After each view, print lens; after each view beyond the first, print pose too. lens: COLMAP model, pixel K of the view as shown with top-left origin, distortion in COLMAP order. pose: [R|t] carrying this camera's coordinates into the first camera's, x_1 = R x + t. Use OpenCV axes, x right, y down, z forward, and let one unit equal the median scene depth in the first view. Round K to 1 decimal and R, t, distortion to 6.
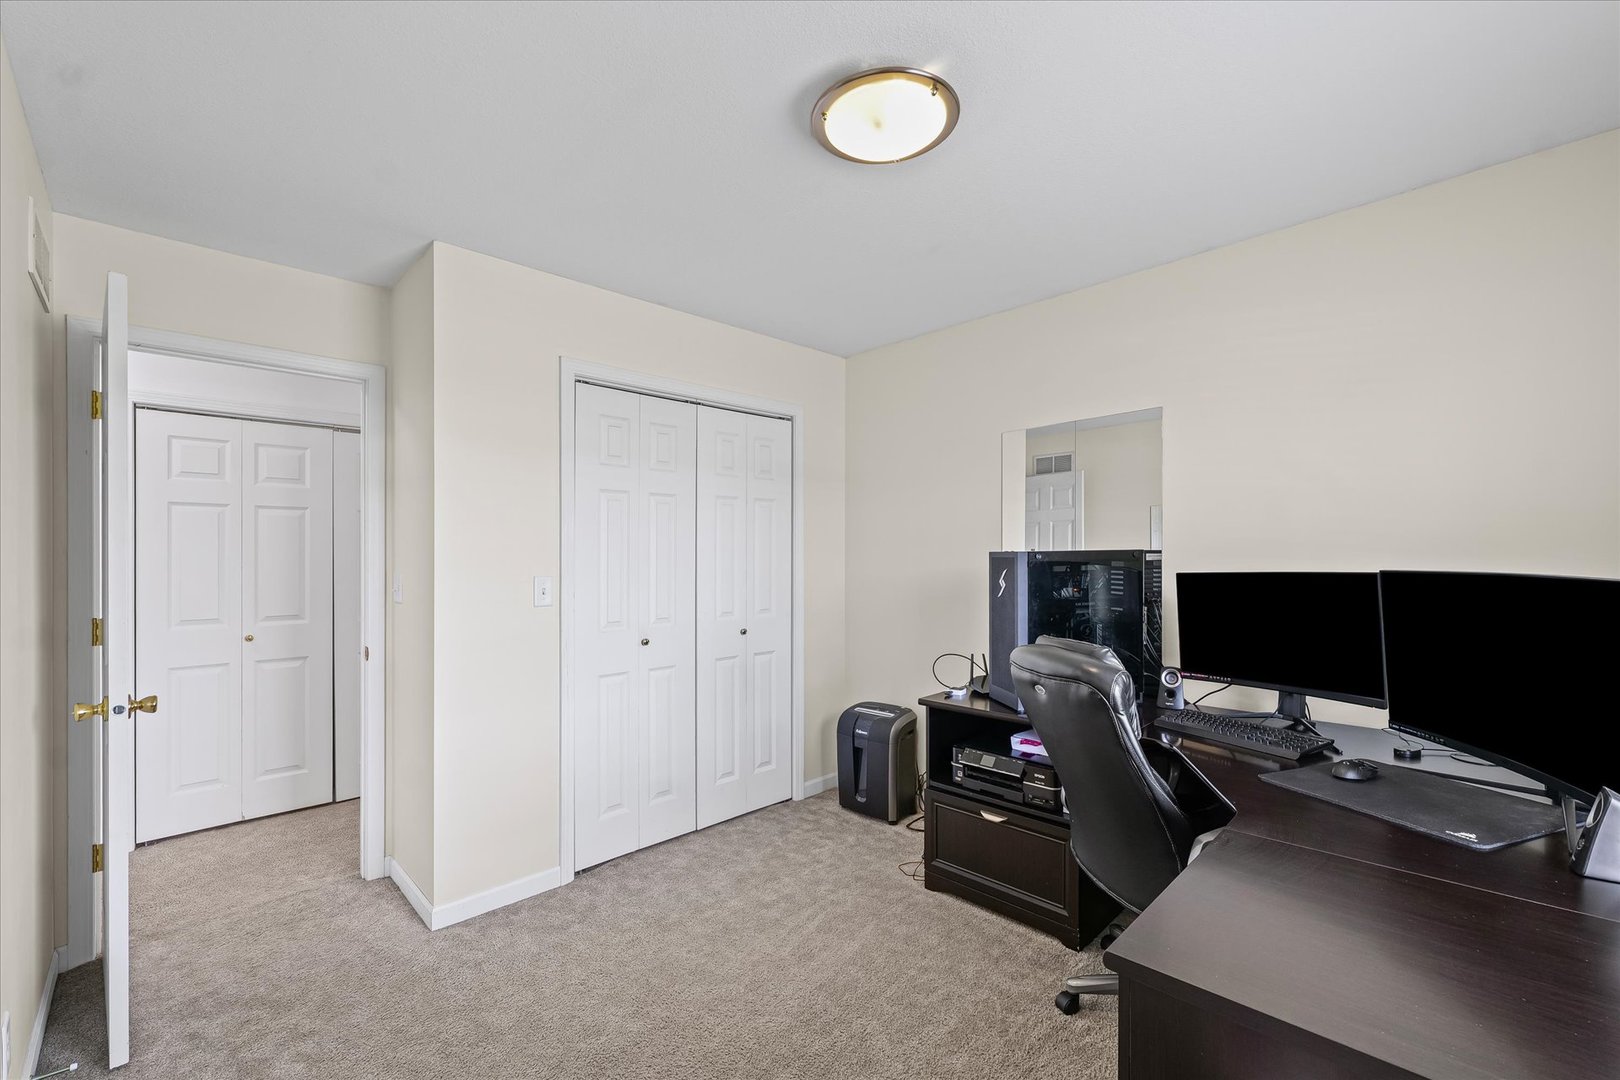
lens RADIAL K [[674.0, 0, 809.6], [0, 674.0, 549.7], [0, 0, 1]] dist [0.030353, -0.000385]
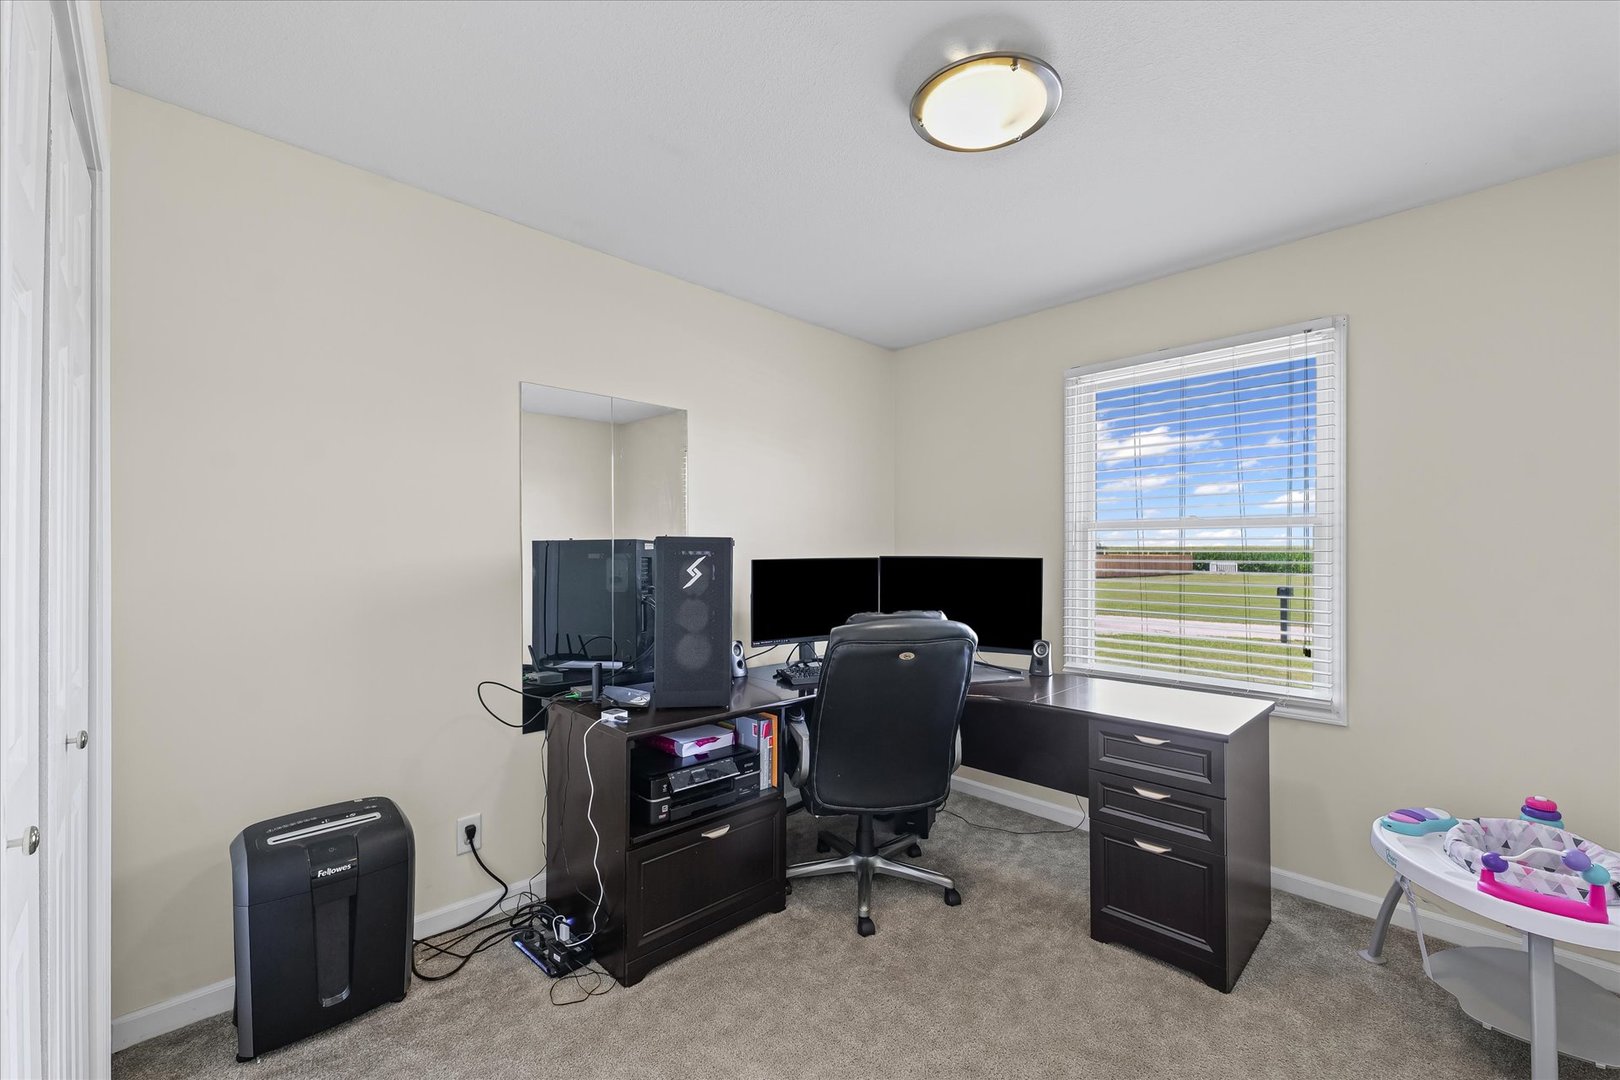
lens RADIAL K [[674.0, 0, 809.6], [0, 674.0, 549.7], [0, 0, 1]] dist [0.030353, -0.000385]
pose [[0.009122, 0.015709, 0.999835, -0.620341], [-0.019824, 0.999683, -0.015526, 0.031437], [-0.999762, -0.019679, 0.009431, 0.861805]]
